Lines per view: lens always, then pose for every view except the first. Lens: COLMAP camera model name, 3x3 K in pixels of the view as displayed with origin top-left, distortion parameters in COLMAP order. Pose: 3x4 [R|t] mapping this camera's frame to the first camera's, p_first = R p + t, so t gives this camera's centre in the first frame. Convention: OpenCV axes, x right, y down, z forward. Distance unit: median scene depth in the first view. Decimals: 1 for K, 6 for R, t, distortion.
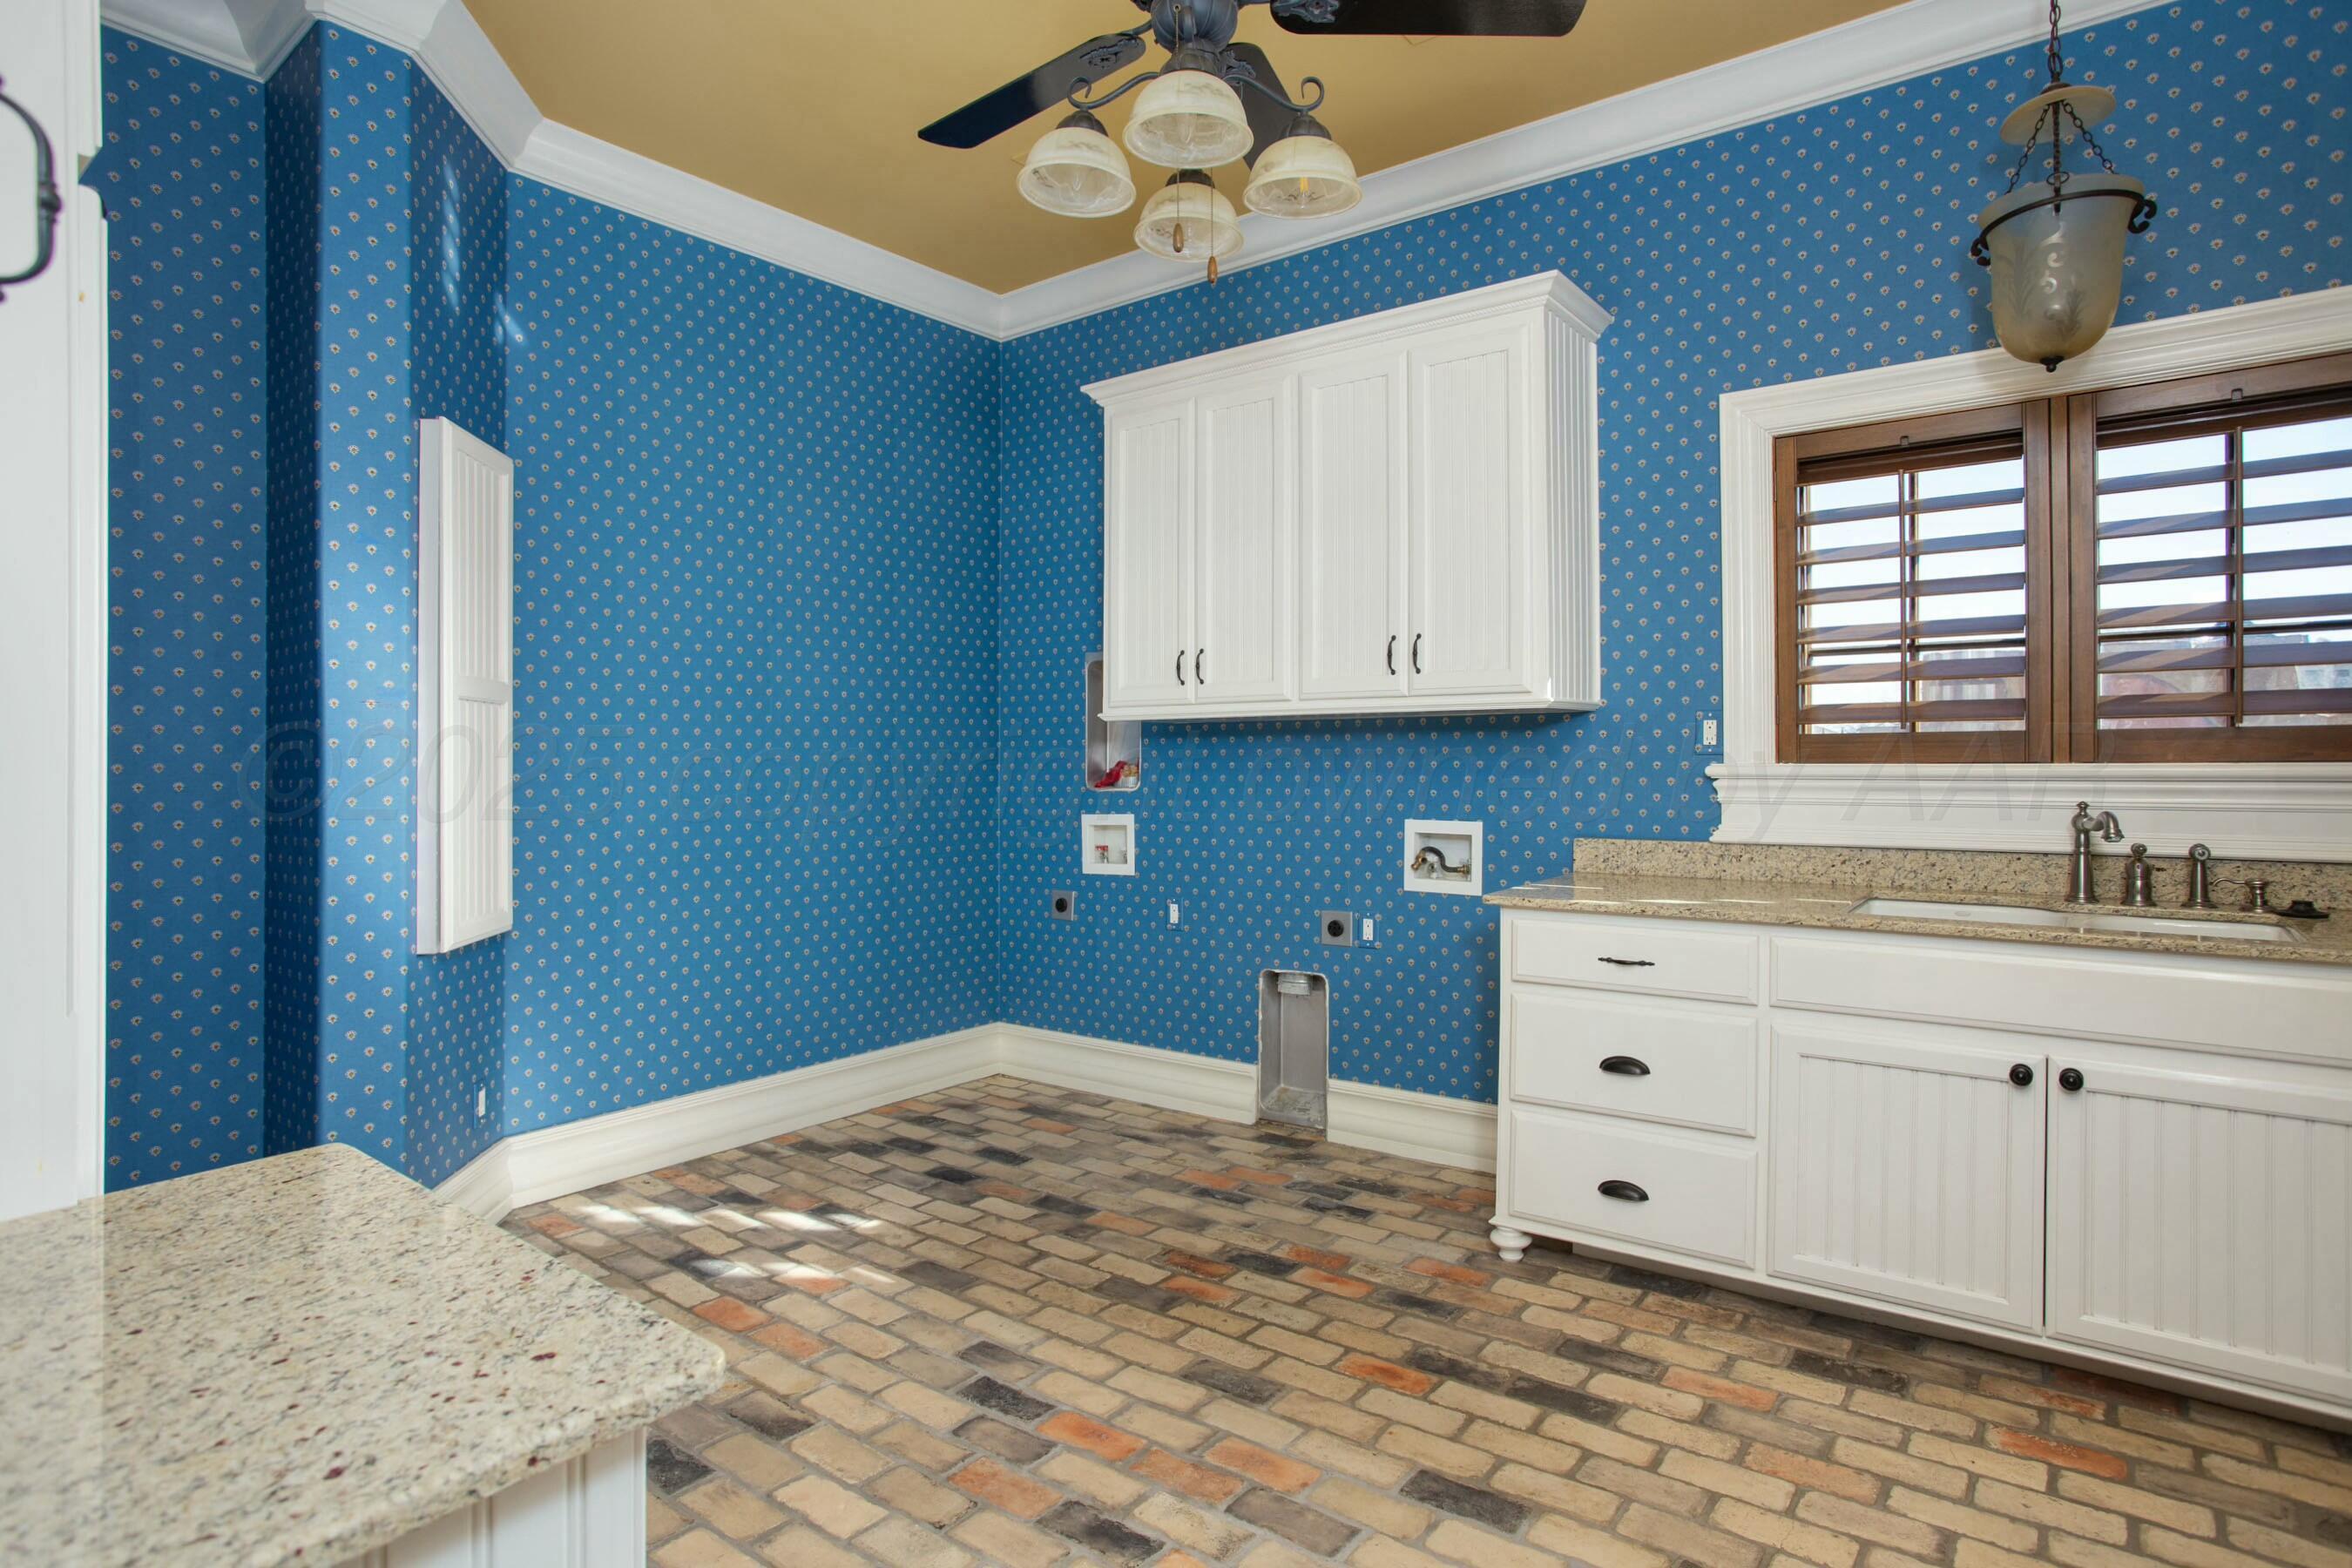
lens RADIAL K [[1217.7, 0, 1155.8], [0, 1217.7, 771.2], [0, 0, 1]] dist [-0.070220, 0.015729]
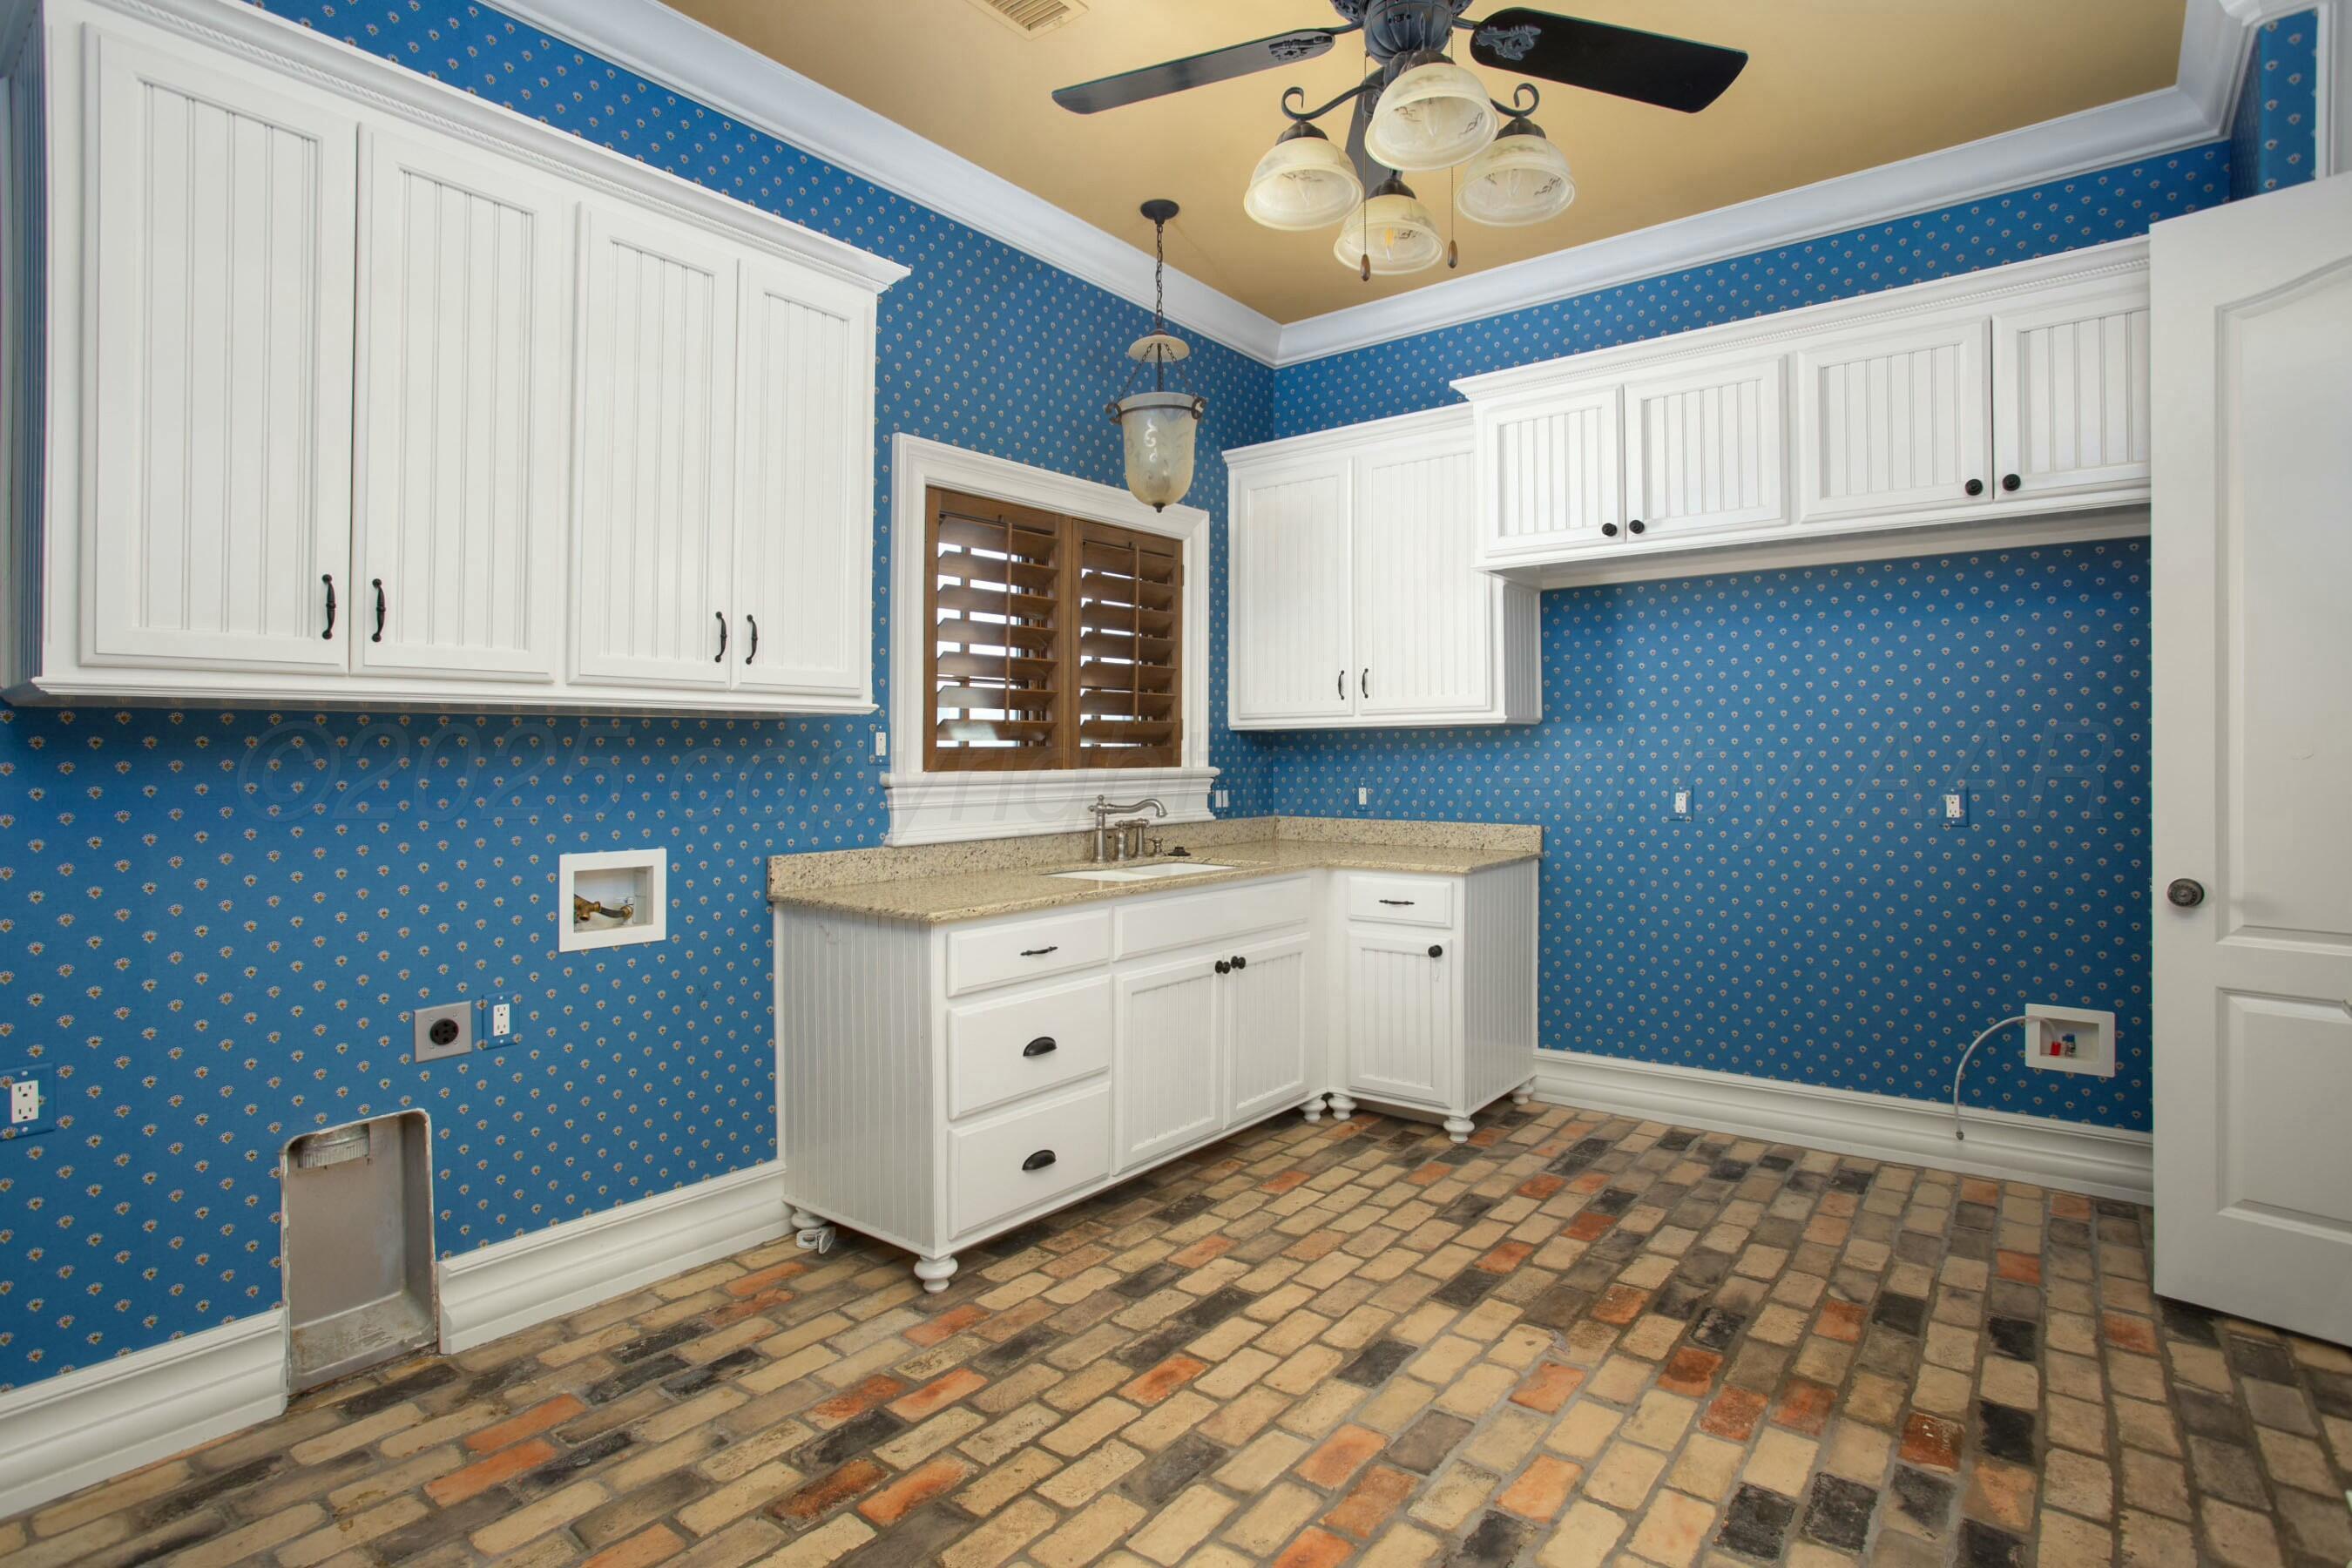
lens RADIAL K [[1200.2, 0, 1172.0], [0, 1200.2, 789.2], [0, 0, 1]] dist [-0.031832, 0.003579]
pose [[0.017737, -0.021900, 0.999603, -0.652361], [0.020196, 0.999564, 0.021540, -0.011292], [-0.999639, 0.019805, 0.018171, 0.787259]]
